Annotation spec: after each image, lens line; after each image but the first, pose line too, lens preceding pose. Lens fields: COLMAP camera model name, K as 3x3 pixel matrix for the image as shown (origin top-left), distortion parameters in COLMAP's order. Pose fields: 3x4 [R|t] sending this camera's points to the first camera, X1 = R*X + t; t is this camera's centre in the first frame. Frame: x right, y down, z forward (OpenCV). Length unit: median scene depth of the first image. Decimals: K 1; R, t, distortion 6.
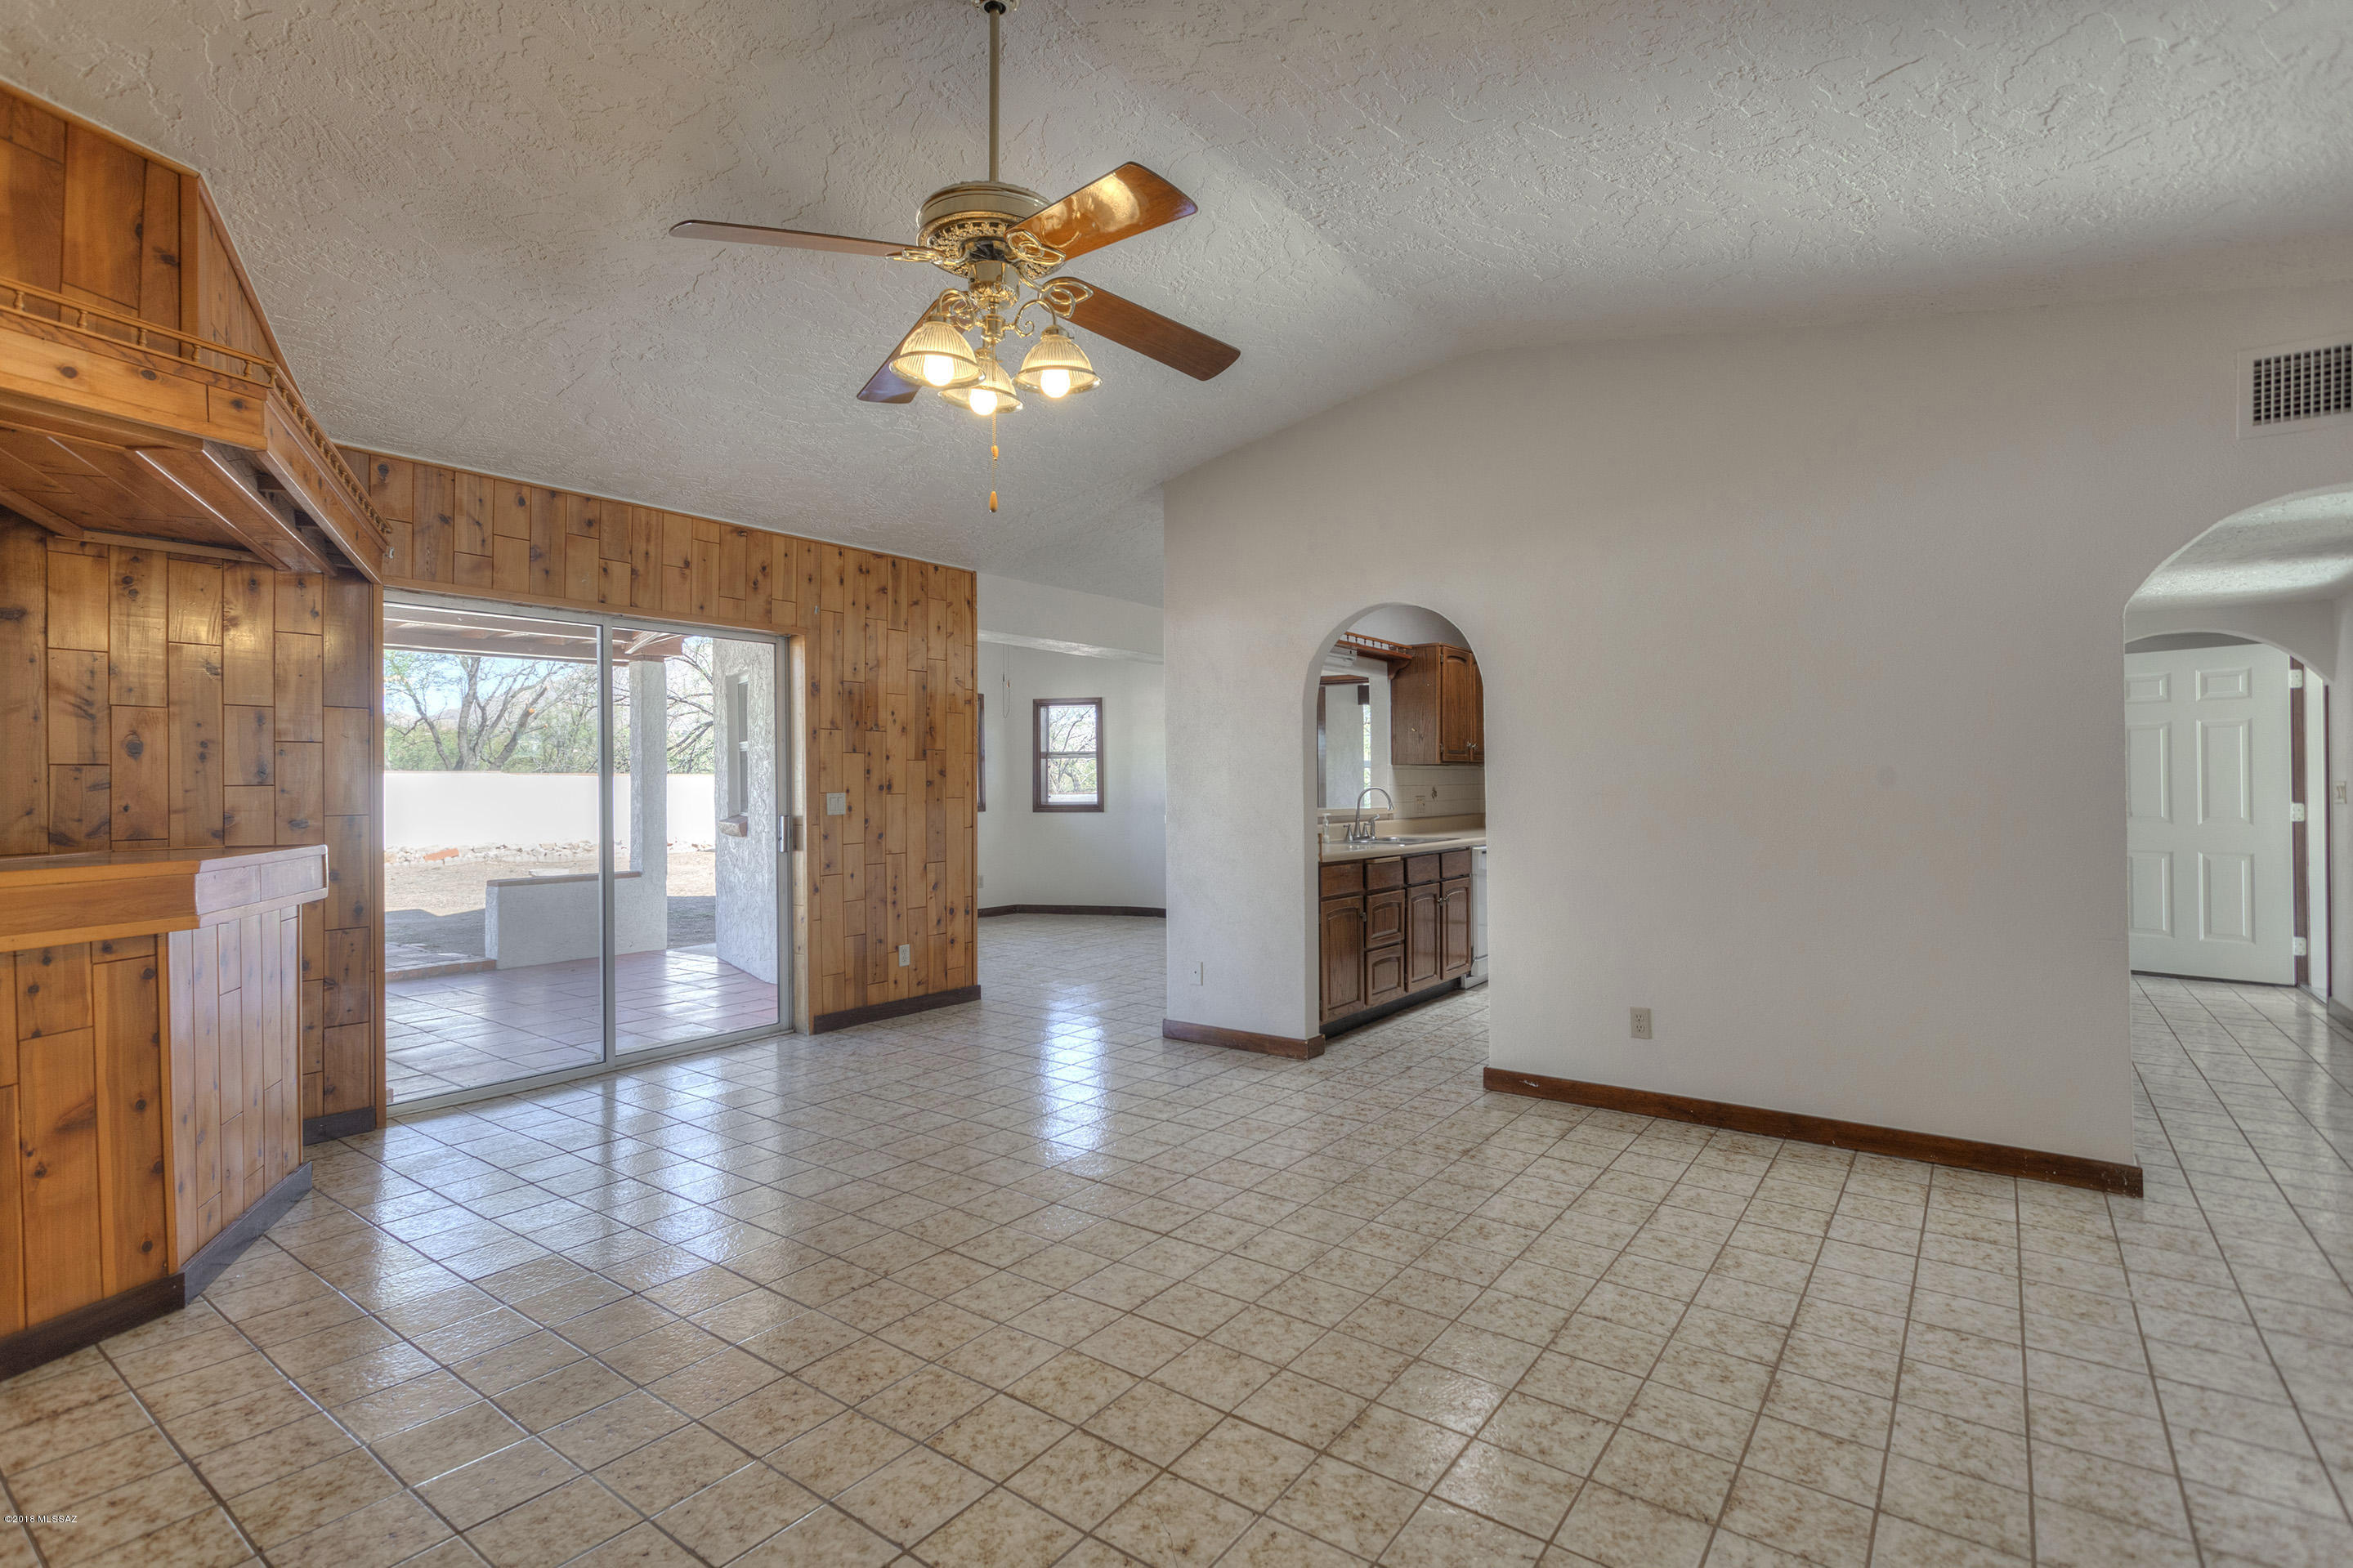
lens RADIAL K [[1105.1, 0, 1171.9], [0, 1105.1, 784.0], [0, 0, 1]] dist [0.005518, 0.000857]
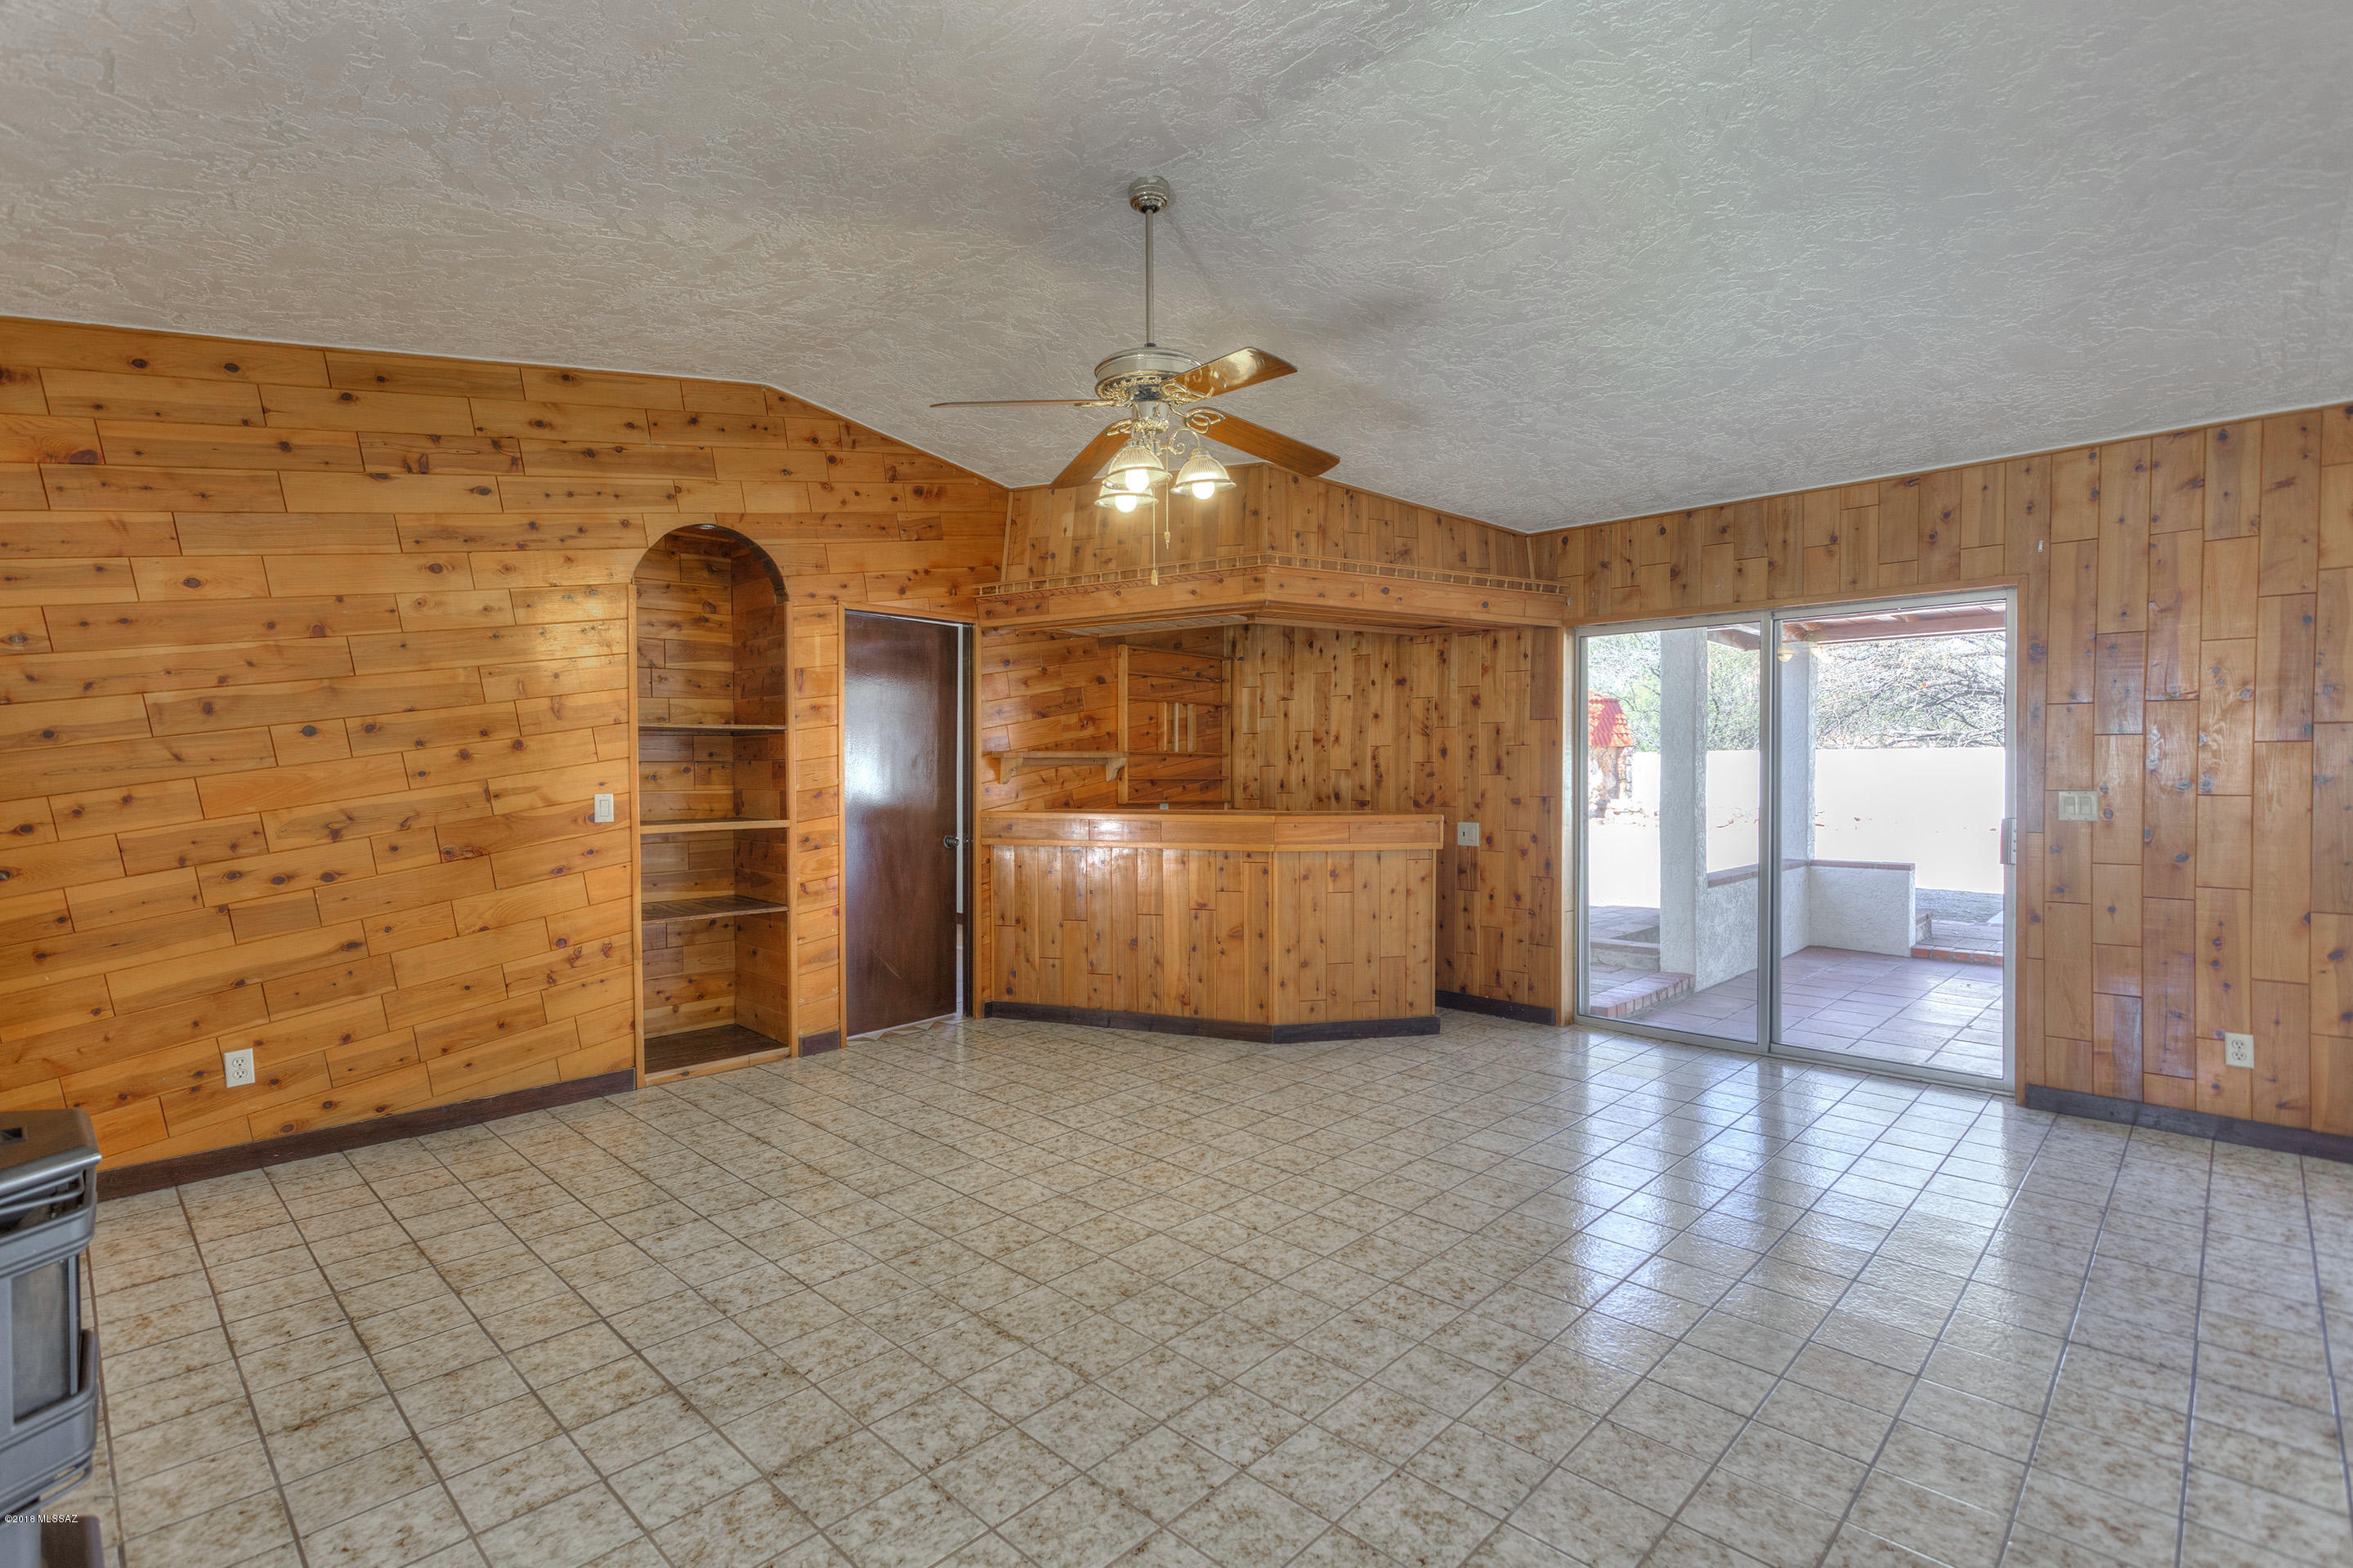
lens RADIAL K [[1105.1, 0, 1165.4], [0, 1105.1, 776.3], [0, 0, 1]] dist [0.005518, 0.000857]
pose [[-0.133892, 0.016504, -0.990859, 0.864357], [0.003464, 0.999863, 0.016186, -0.026554], [0.990990, -0.001265, -0.133931, 0.877424]]
